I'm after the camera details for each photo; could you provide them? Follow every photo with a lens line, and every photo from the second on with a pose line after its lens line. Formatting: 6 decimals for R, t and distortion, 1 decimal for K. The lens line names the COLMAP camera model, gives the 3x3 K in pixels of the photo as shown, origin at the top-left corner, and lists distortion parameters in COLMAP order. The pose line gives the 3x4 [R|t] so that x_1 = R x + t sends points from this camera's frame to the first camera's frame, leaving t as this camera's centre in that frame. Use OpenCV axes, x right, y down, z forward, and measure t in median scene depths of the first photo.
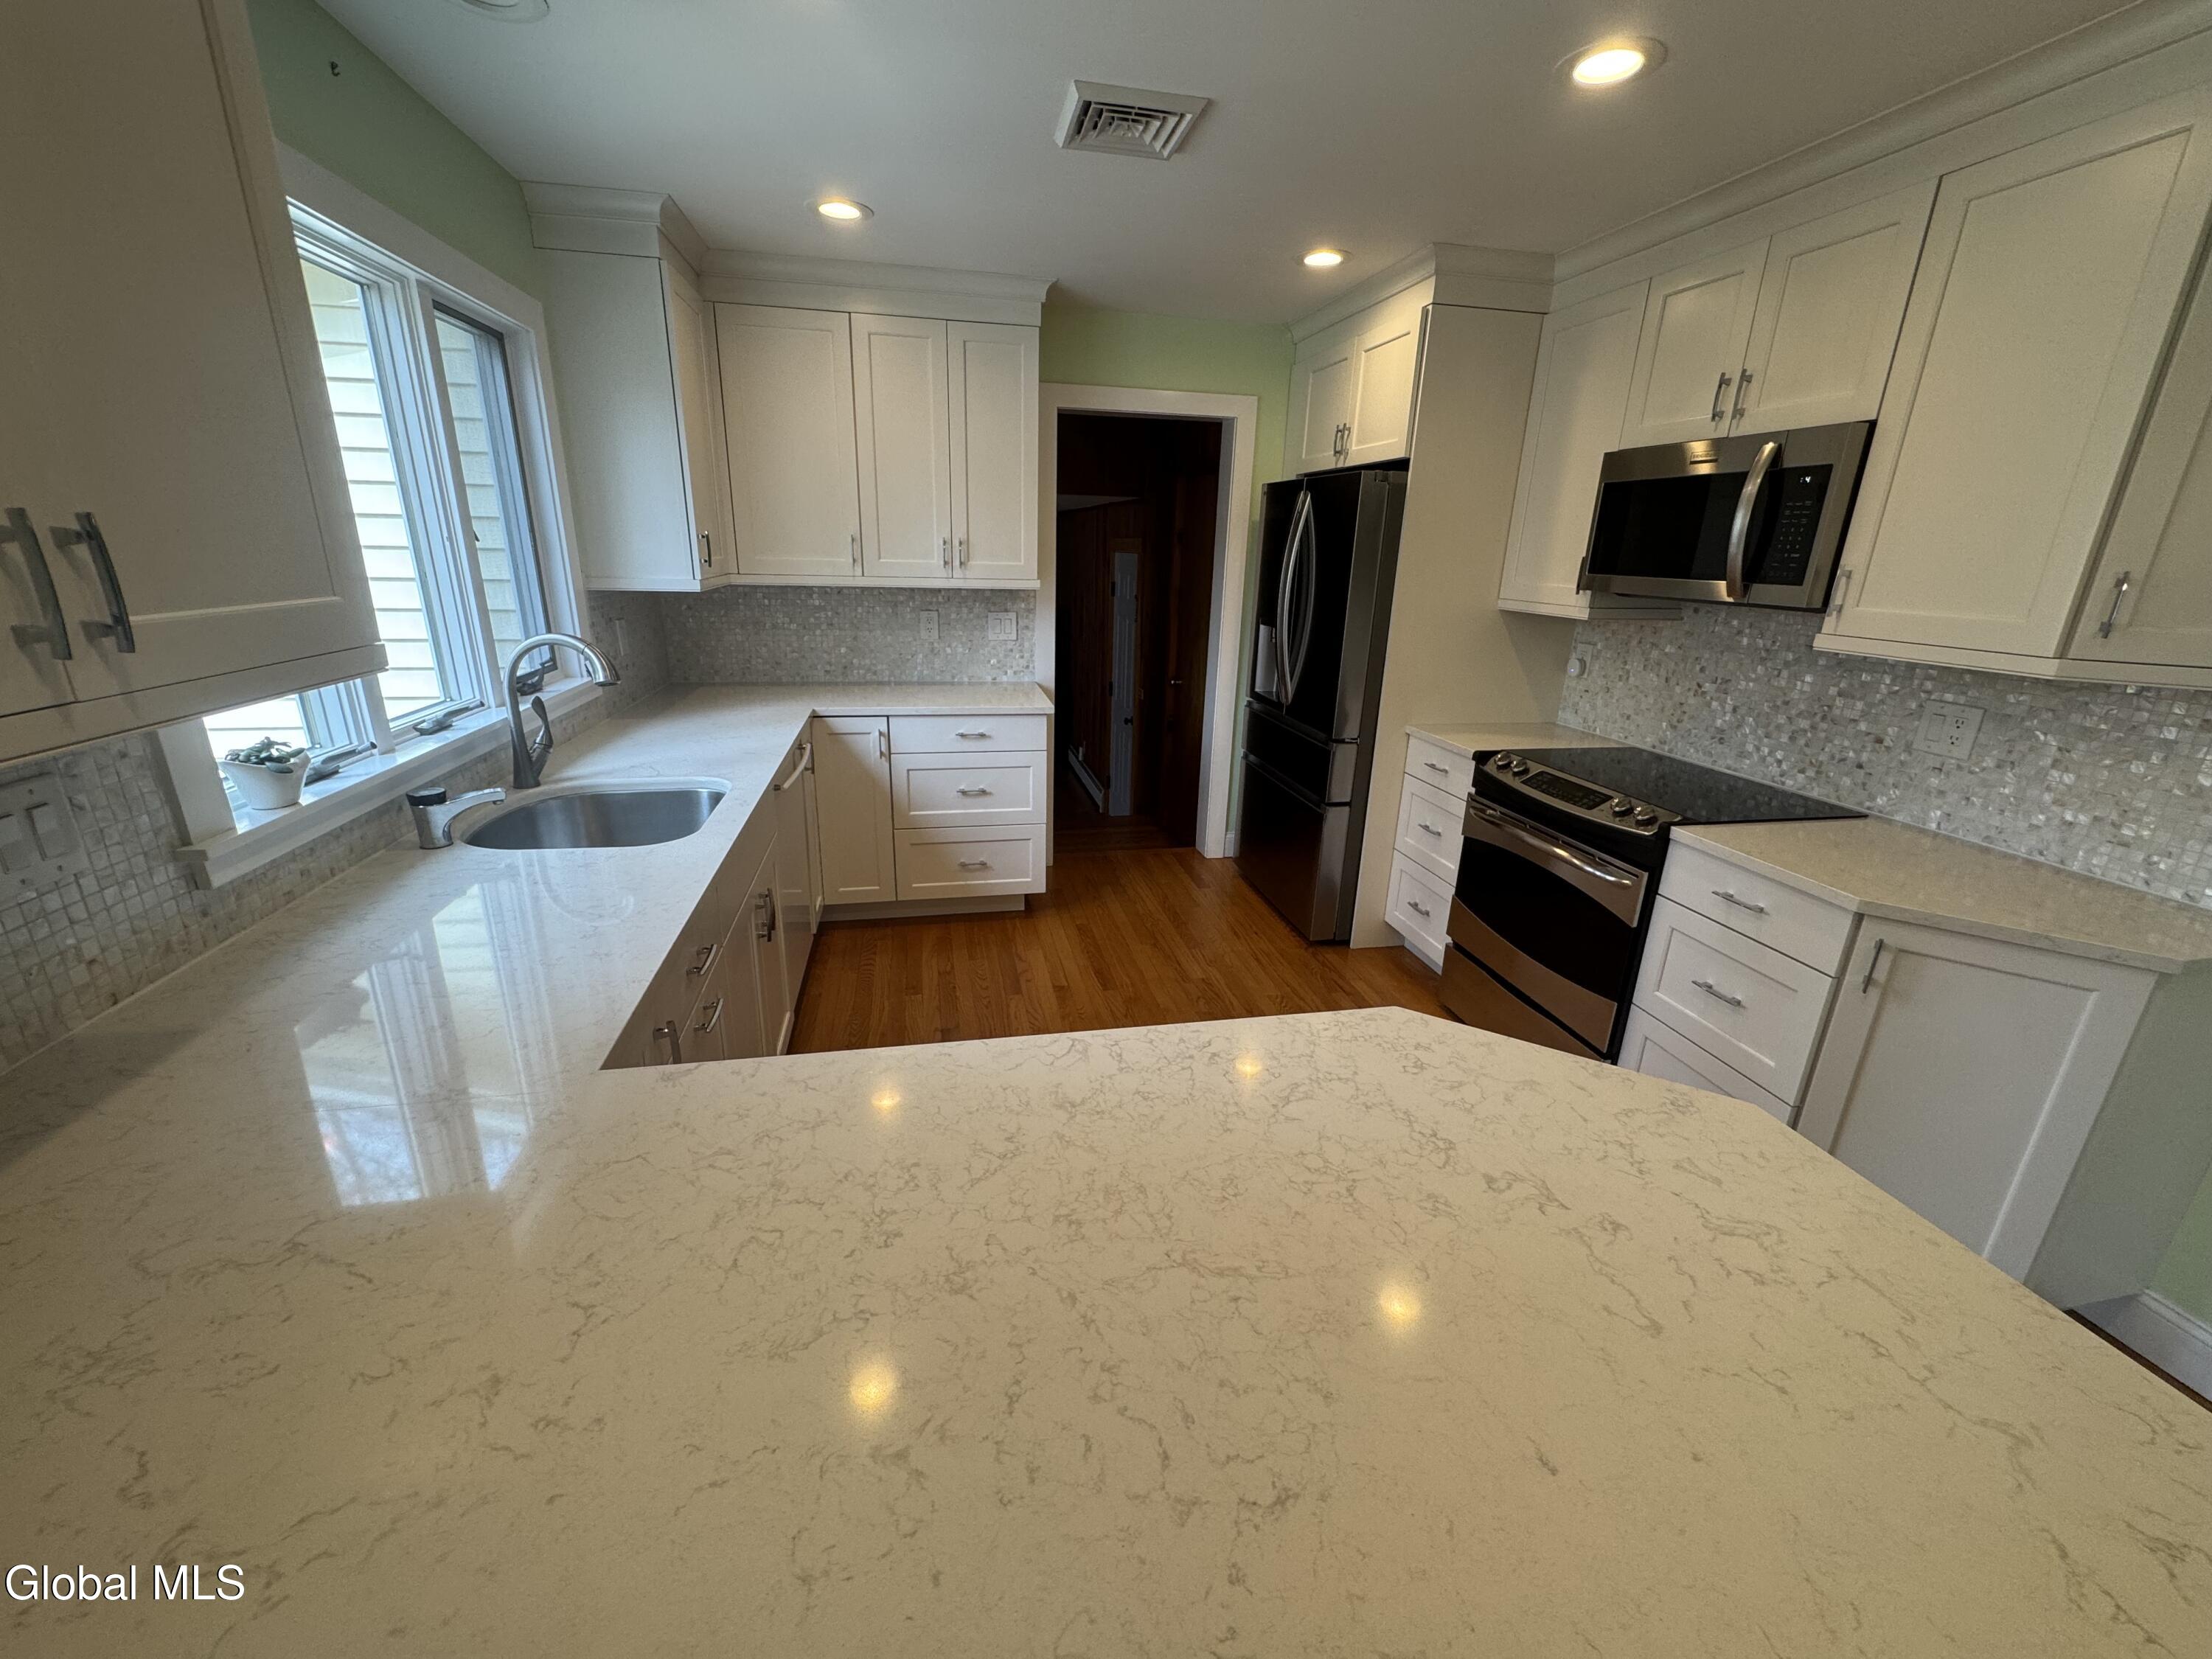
lens RADIAL K [[880.9, 0, 1104.6], [0, 880.9, 826.5], [0, 0, 1]] dist [-0.001883, 0.000087]
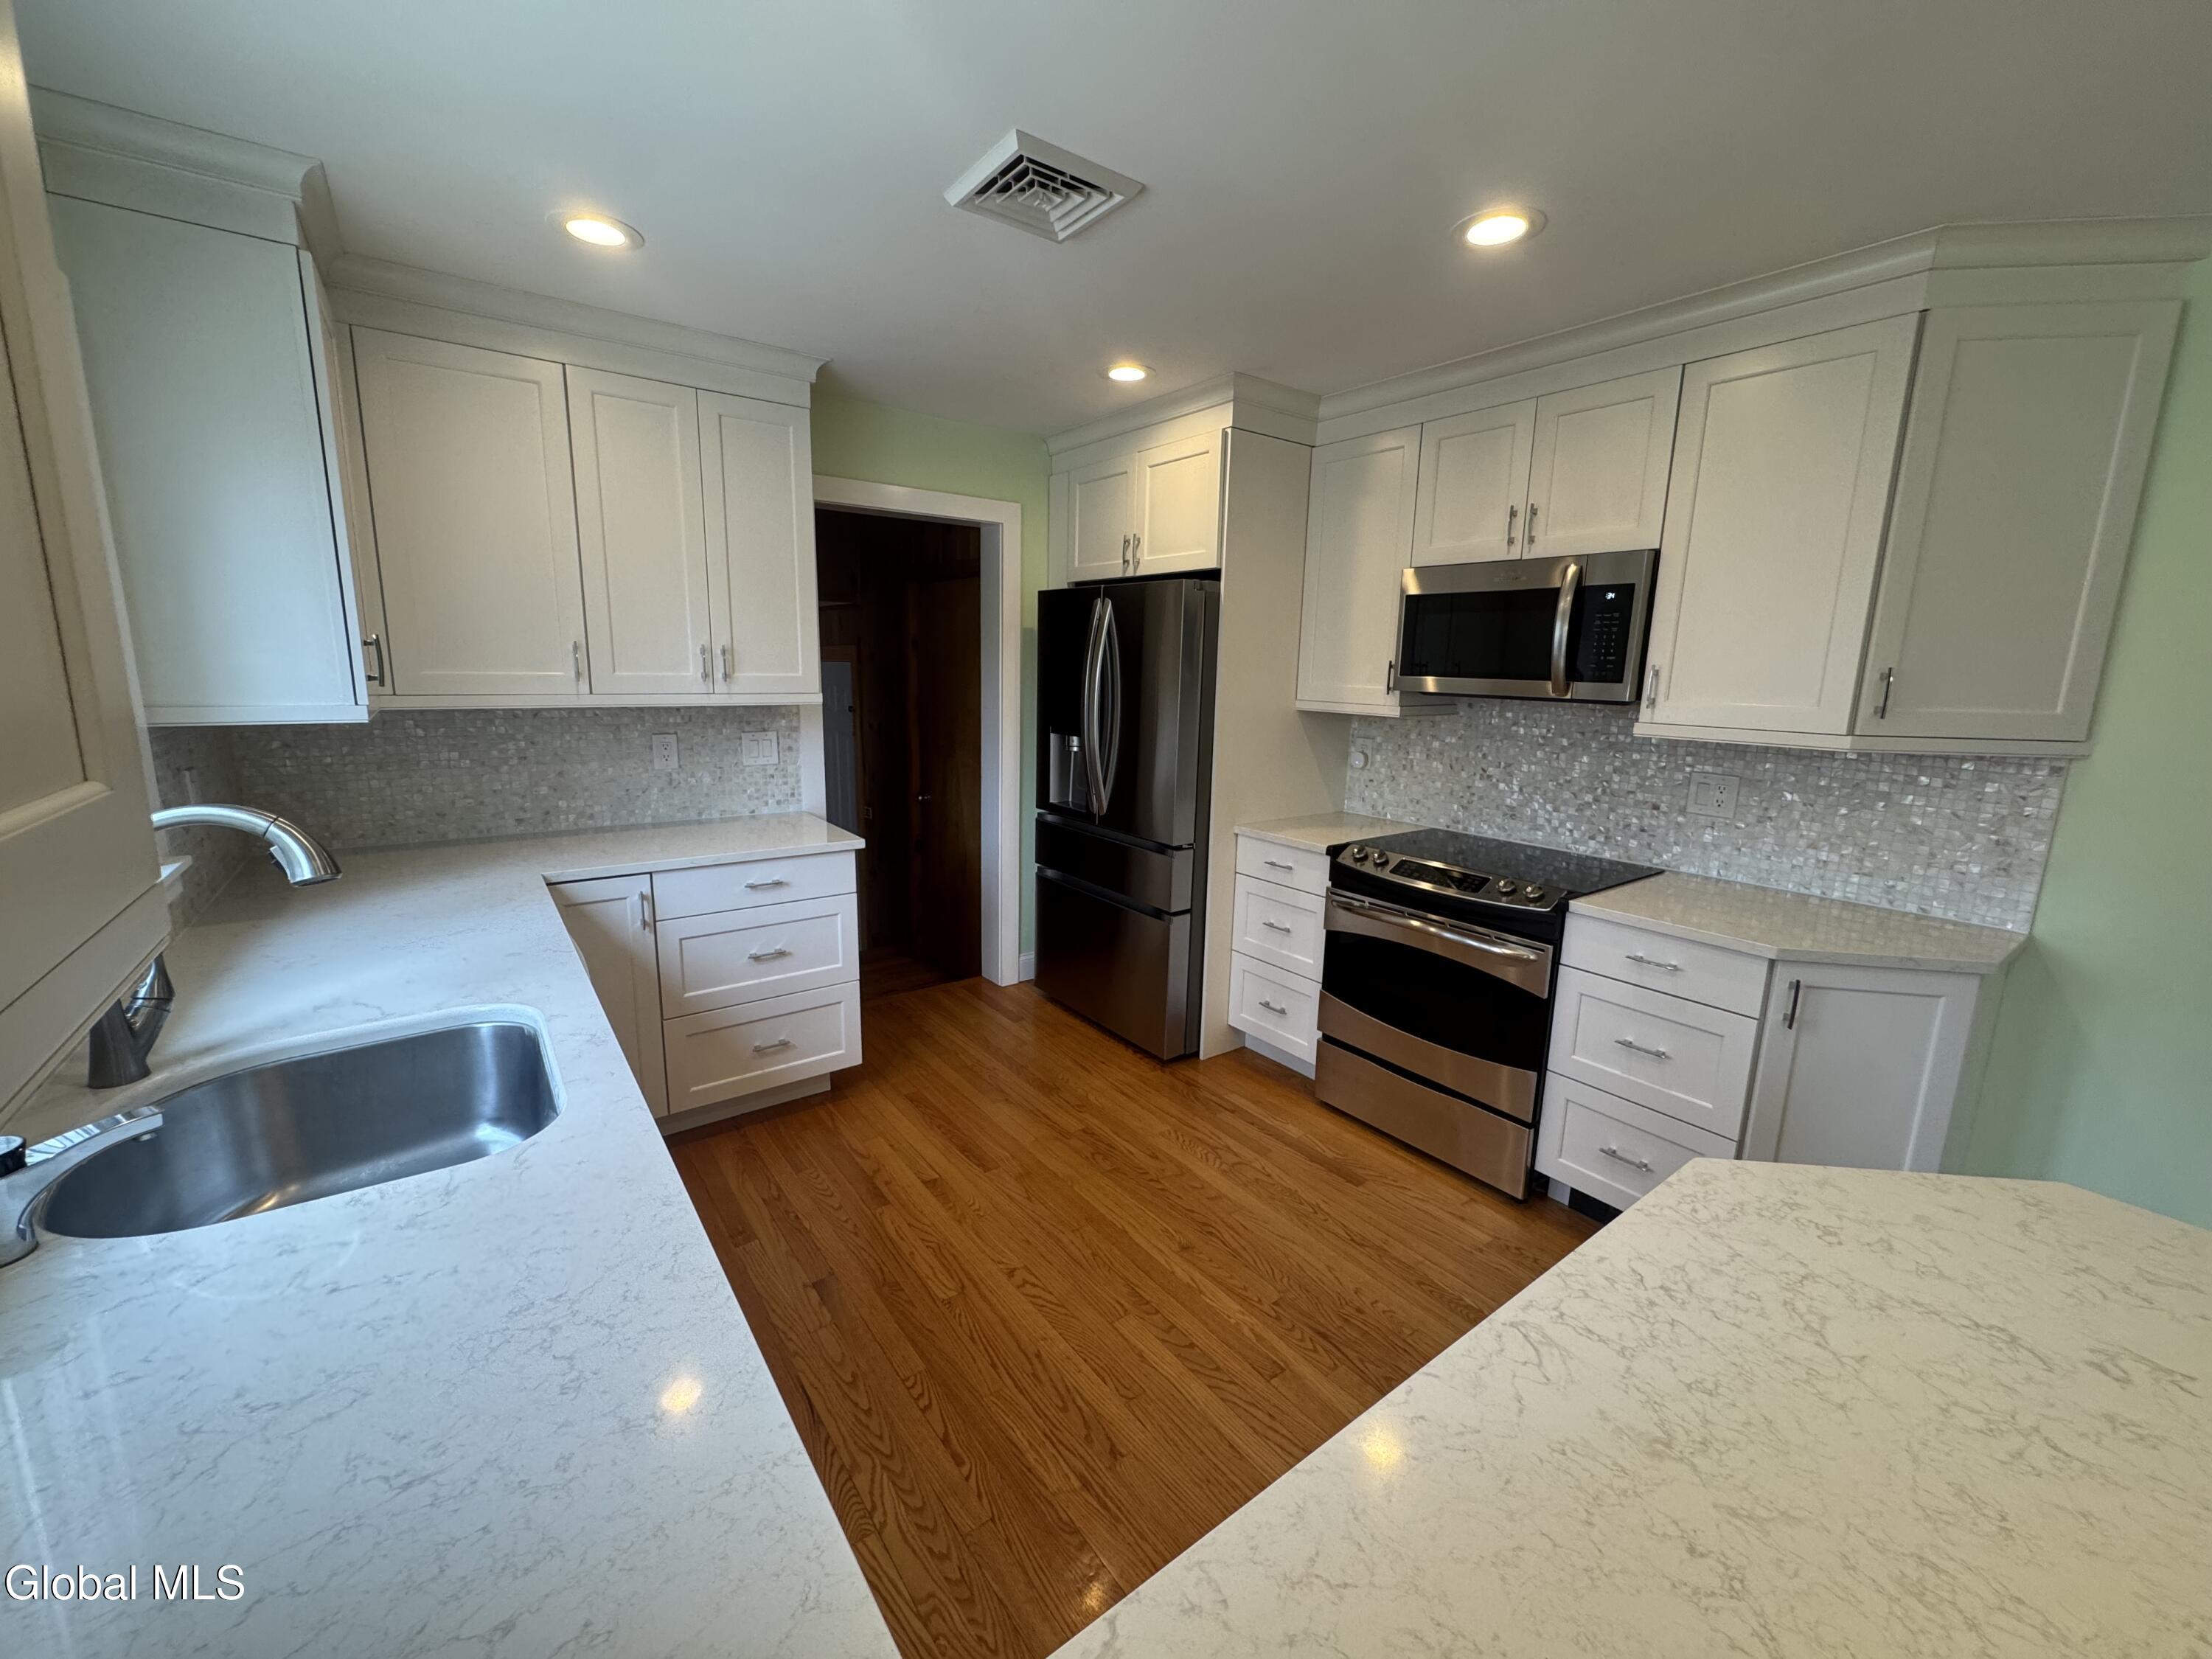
lens RADIAL K [[880.3, 0, 1105.4], [0, 880.3, 826.7], [0, 0, 1]] dist [-0.002833, 0.000130]
pose [[0.905178, -0.087066, 0.416019, -0.231145], [0.133943, 0.987354, -0.084798, -0.054398], [-0.403375, 0.132480, 0.905393, 0.170112]]
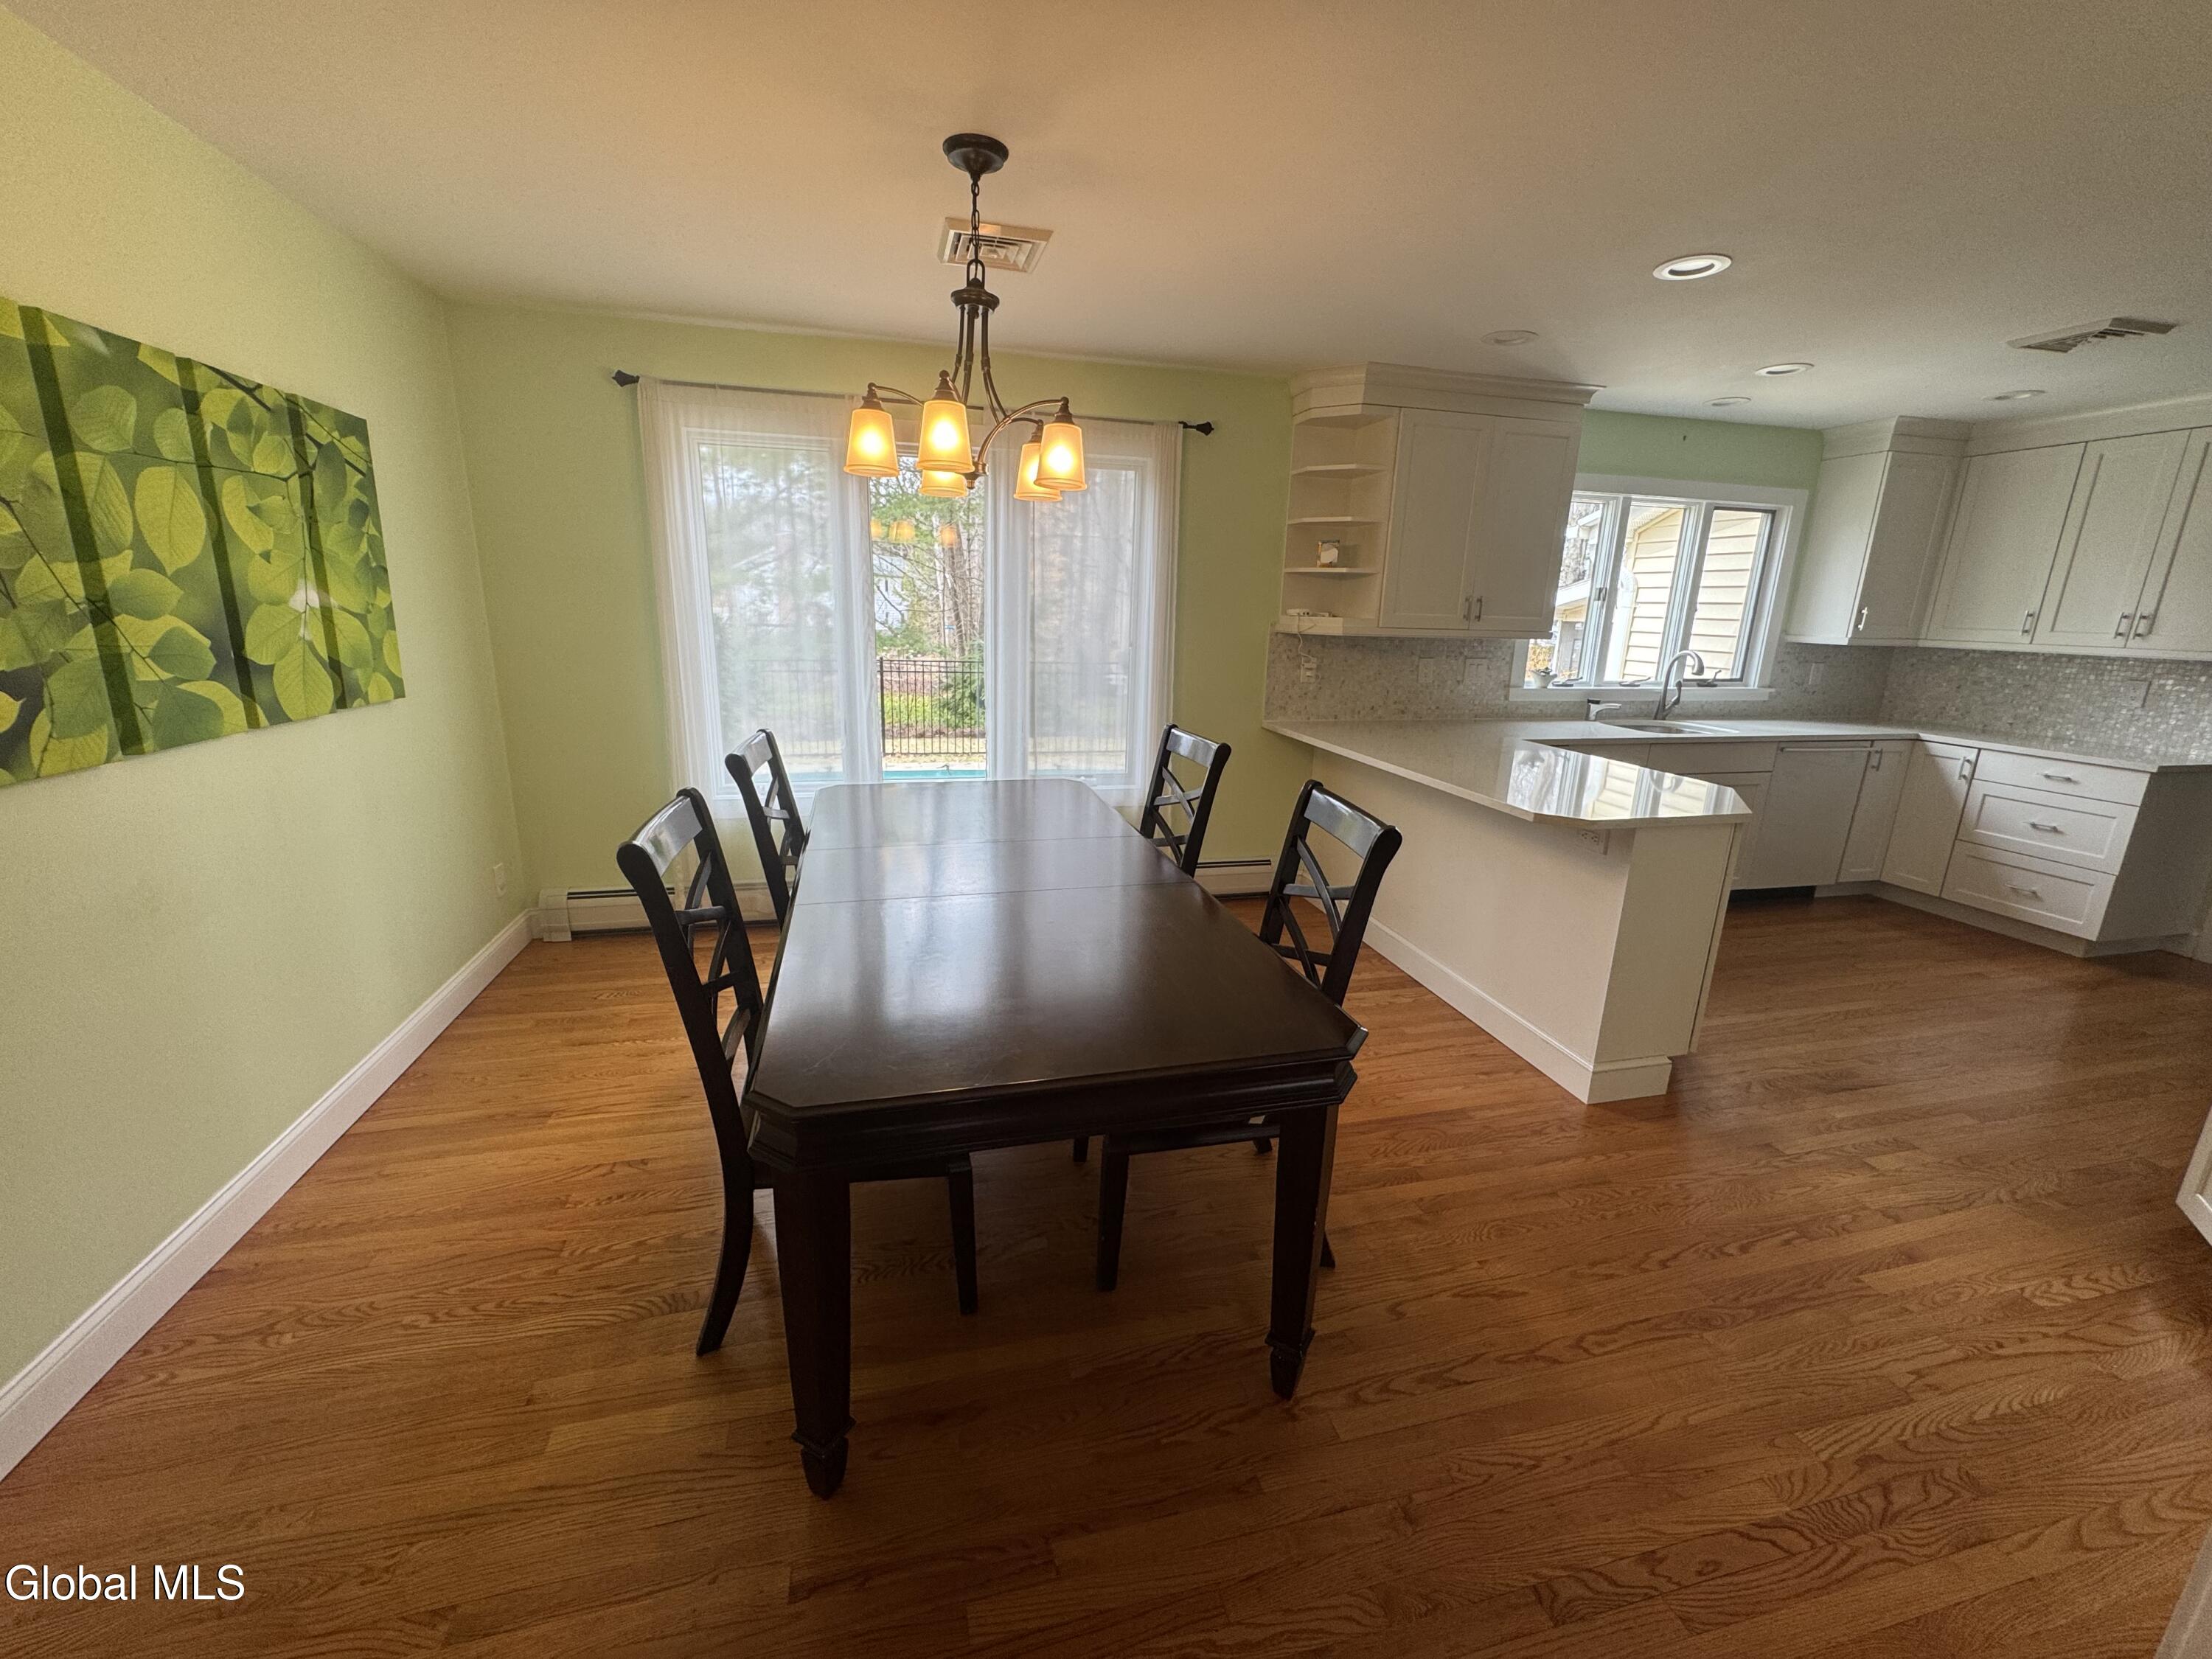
lens RADIAL K [[880.9, 0, 1104.6], [0, 880.9, 826.5], [0, 0, 1]] dist [-0.001883, 0.000087]
pose [[0.042333, 0.222339, -0.974050, 1.097808], [-0.330042, 0.923306, 0.196412, 0.167147], [0.943016, 0.313163, 0.112467, -0.345872]]
